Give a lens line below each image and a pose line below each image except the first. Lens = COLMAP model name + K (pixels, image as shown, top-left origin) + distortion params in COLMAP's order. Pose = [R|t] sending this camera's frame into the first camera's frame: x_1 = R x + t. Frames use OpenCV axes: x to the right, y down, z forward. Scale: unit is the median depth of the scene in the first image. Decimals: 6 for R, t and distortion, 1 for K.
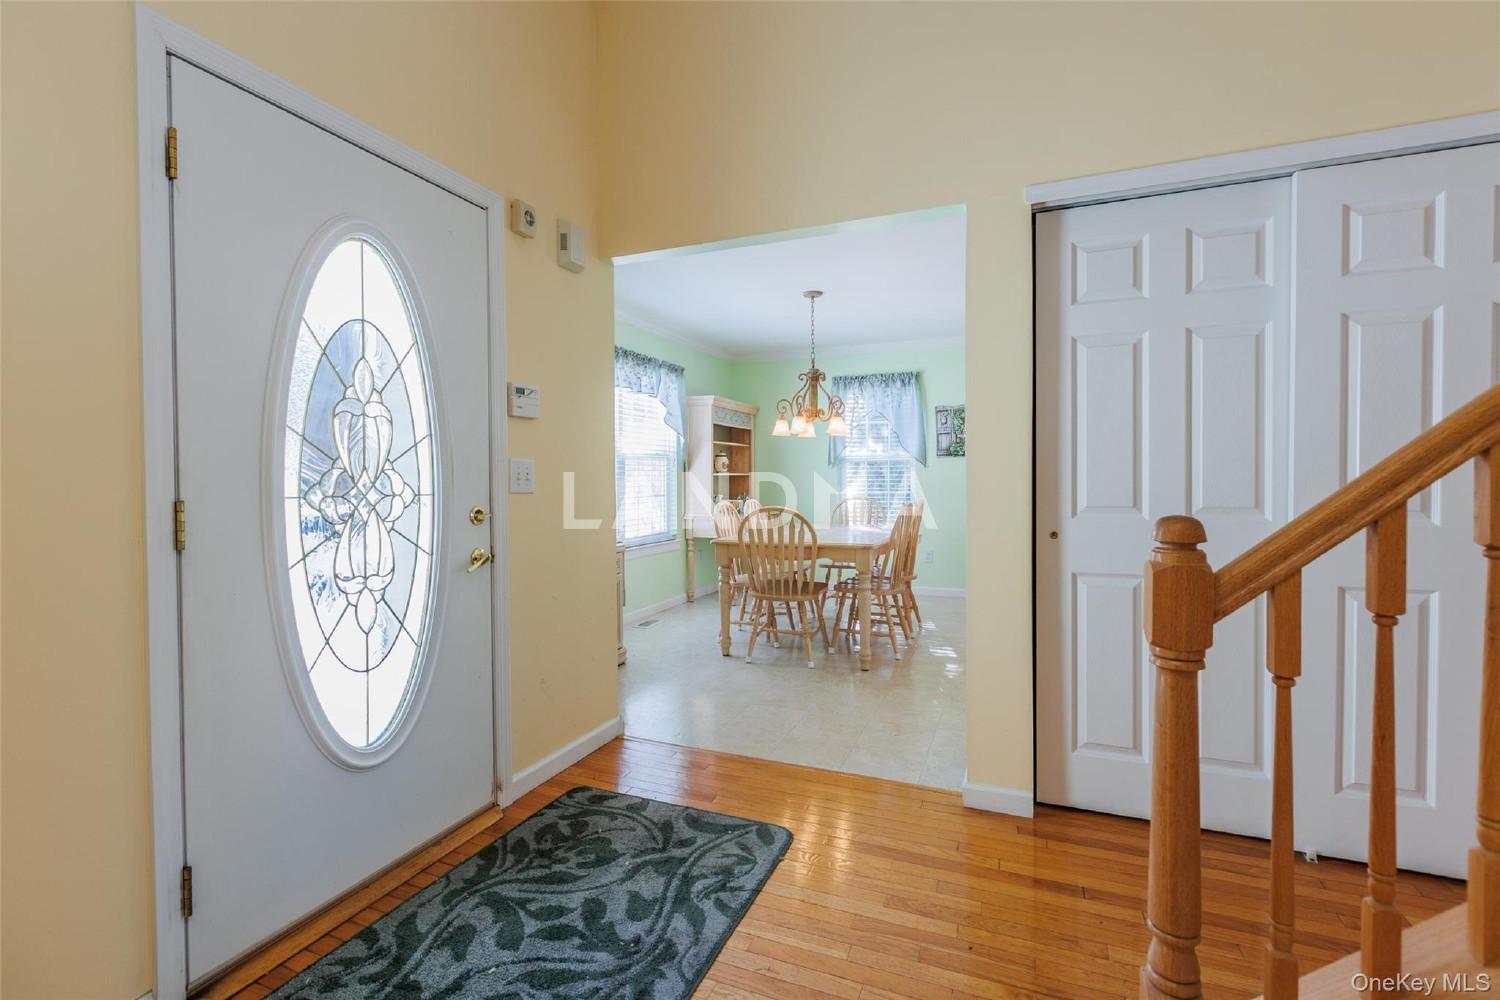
lens RADIAL K [[674.1, 0, 750.0], [0, 674.1, 500.0], [0, 0, 1]] dist [-0.002204, -0.000393]
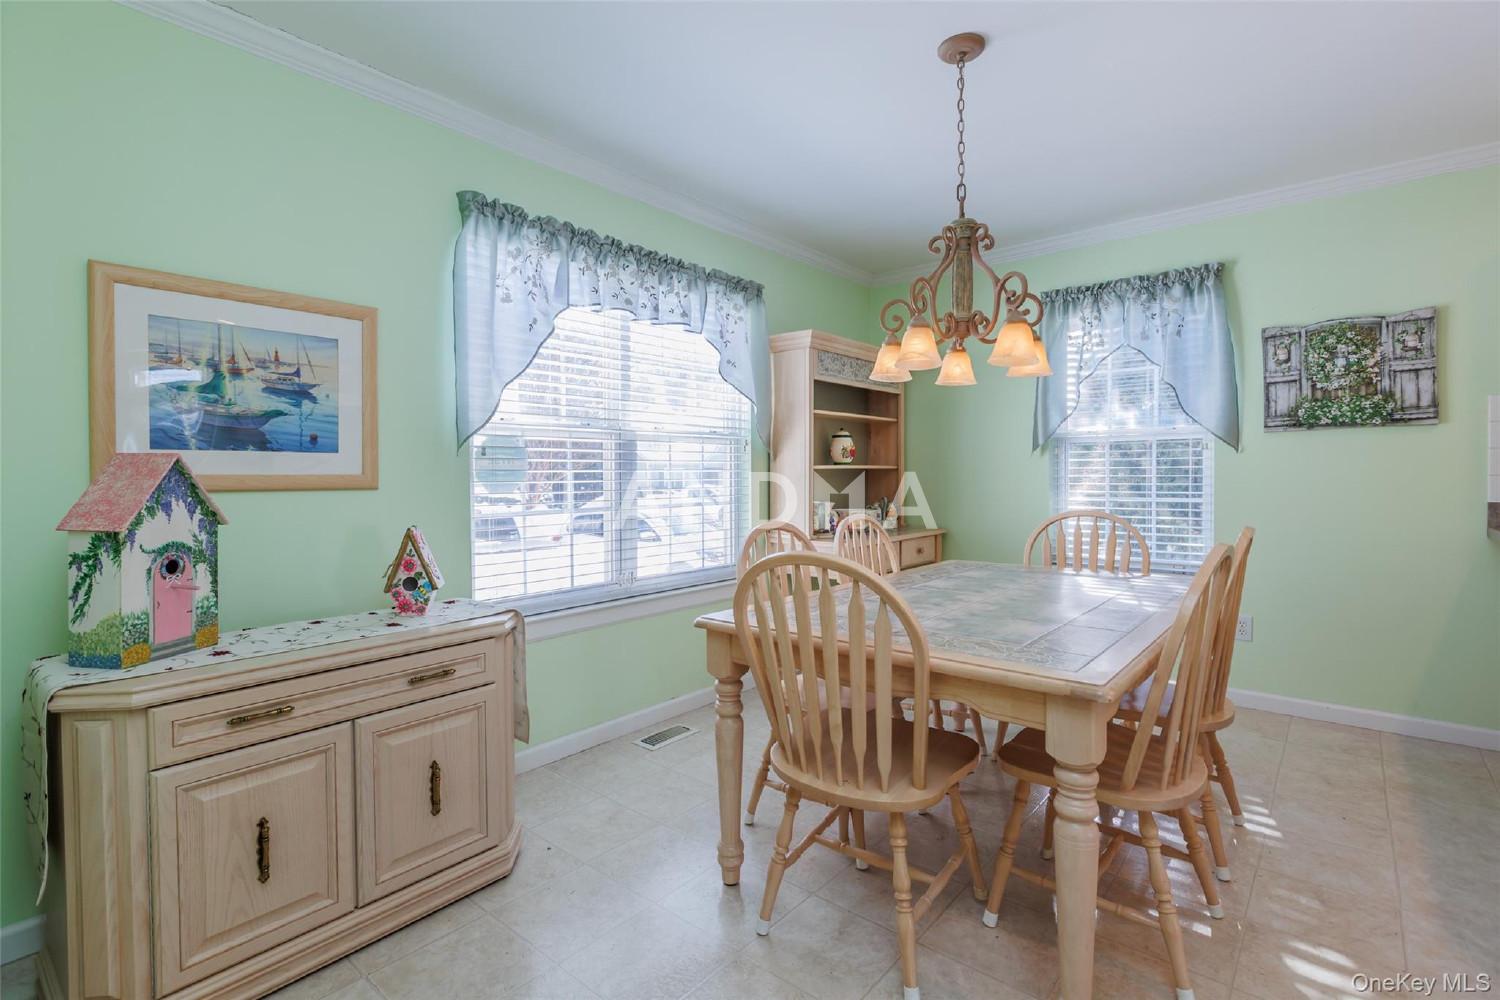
lens RADIAL K [[699.5, 0, 749.3], [0, 699.5, 493.9], [0, 0, 1]] dist [-0.000235, -0.000445]
pose [[0.949998, 0.008605, -0.312139, 0.081471], [-0.008903, 0.999960, 0.000470, -0.014701], [0.312130, 0.002332, 0.950036, 0.409210]]
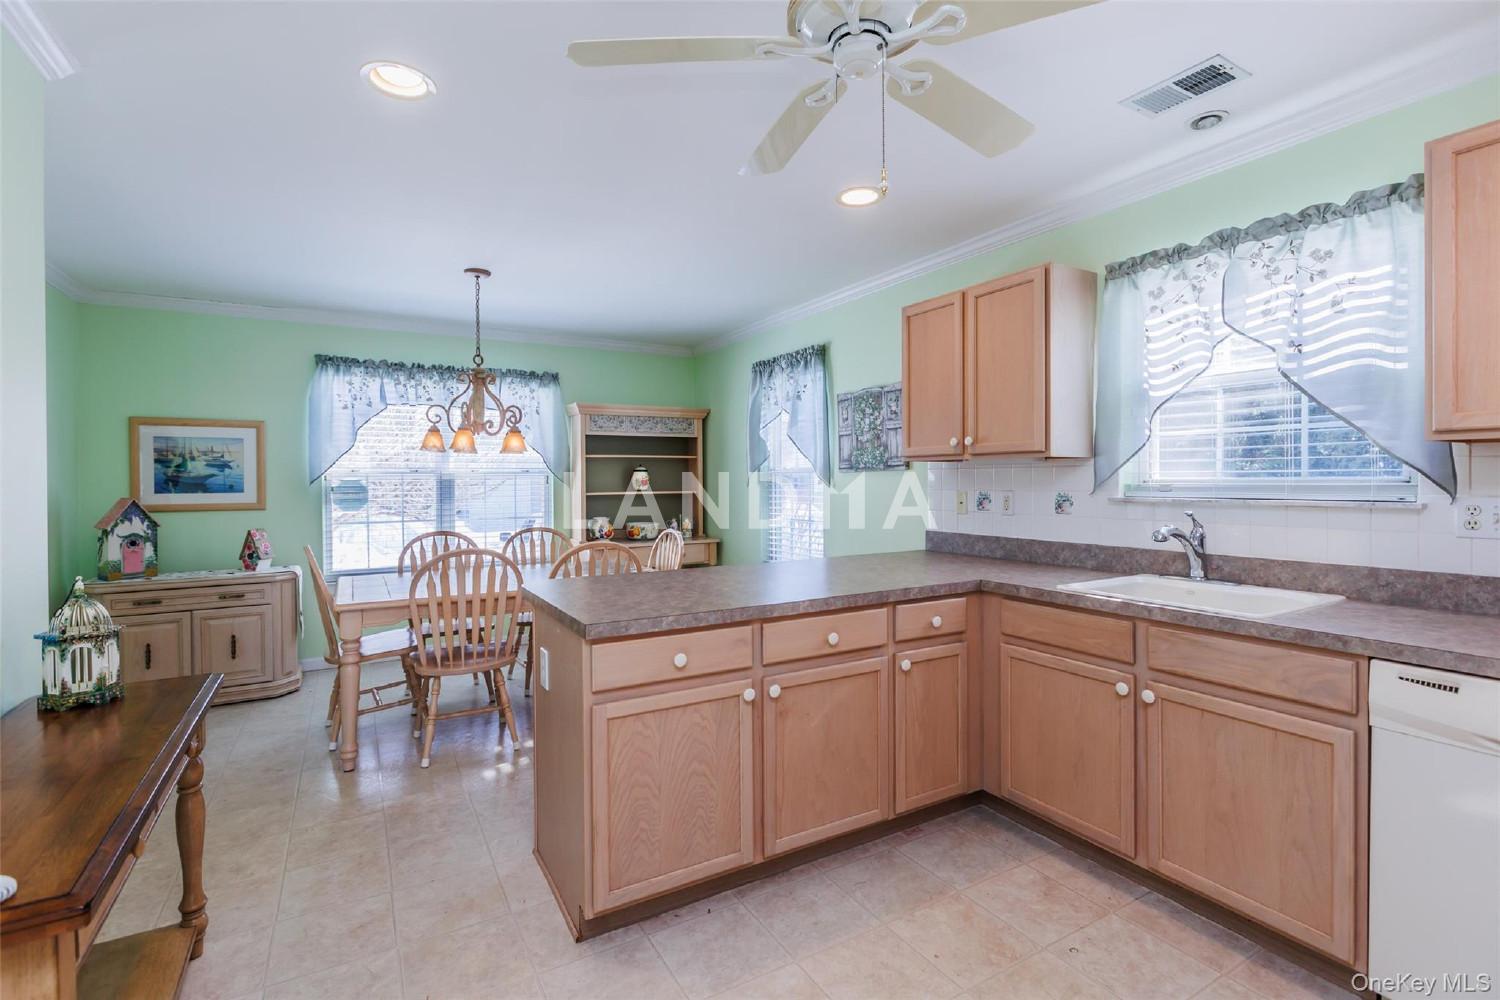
lens RADIAL K [[699.5, 0, 749.3], [0, 699.5, 493.9], [0, 0, 1]] dist [-0.000235, -0.000445]
pose [[0.788358, 0.013540, -0.615068, 0.650205], [-0.018066, 0.999836, -0.001147, -0.041226], [0.614952, 0.012016, 0.788473, 0.427347]]
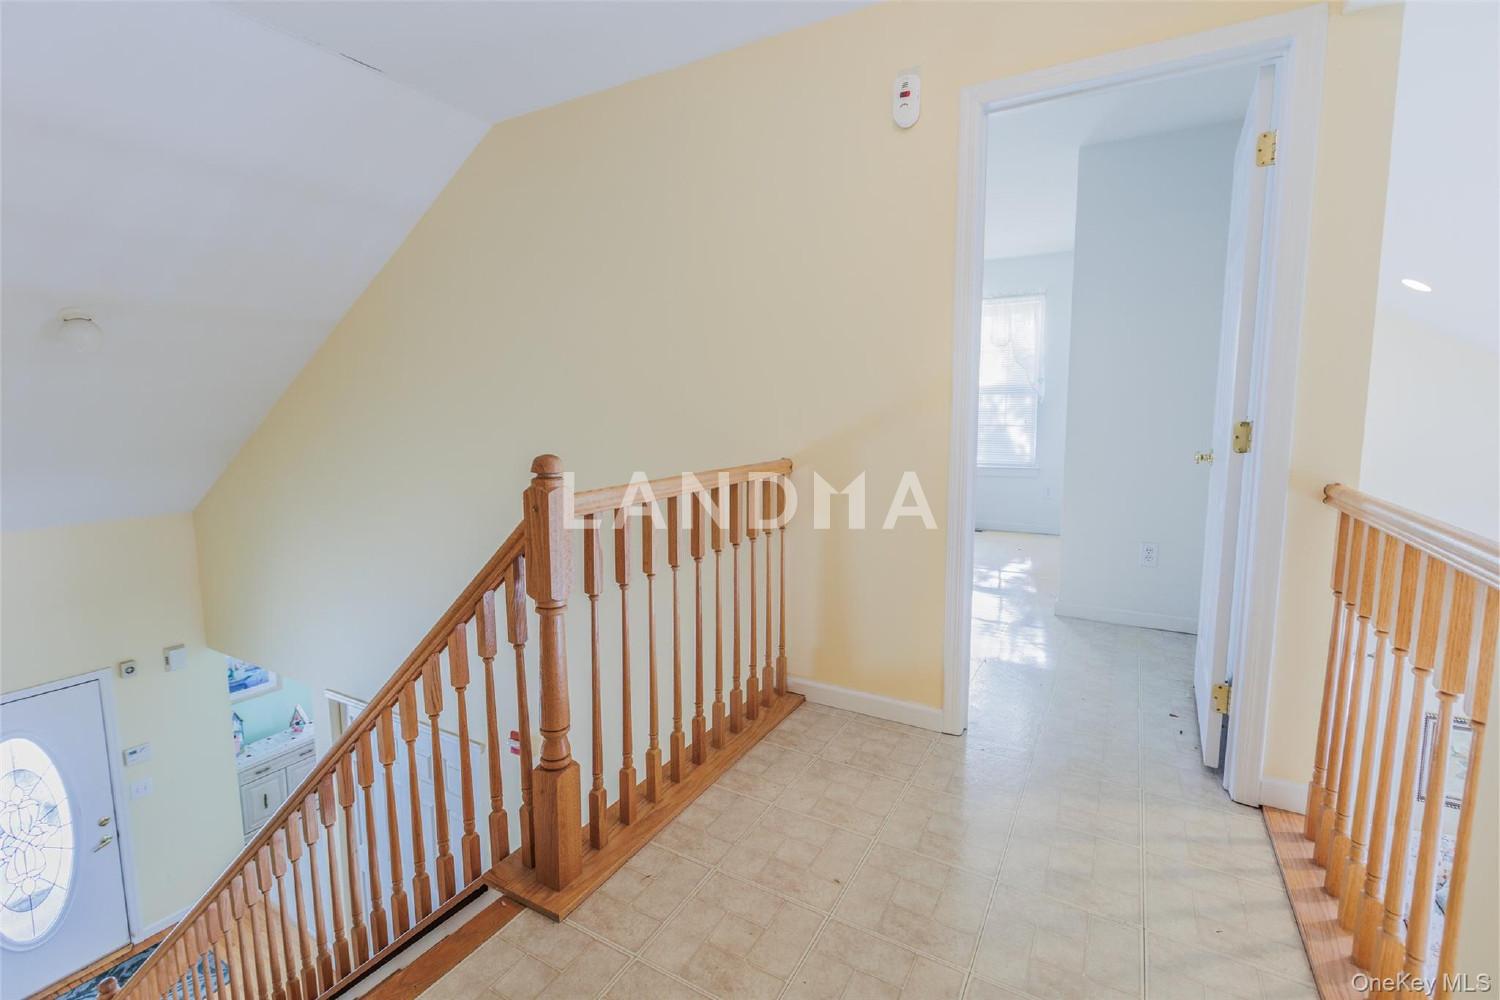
lens RADIAL K [[674.1, 0, 750.0], [0, 674.1, 500.0], [0, 0, 1]] dist [-0.002204, -0.000393]
pose [[0.990612, 0.020083, -0.135220, 0.691560], [-0.006439, 0.994907, 0.100593, -0.444809], [0.136552, -0.098778, 0.985696, -0.264364]]
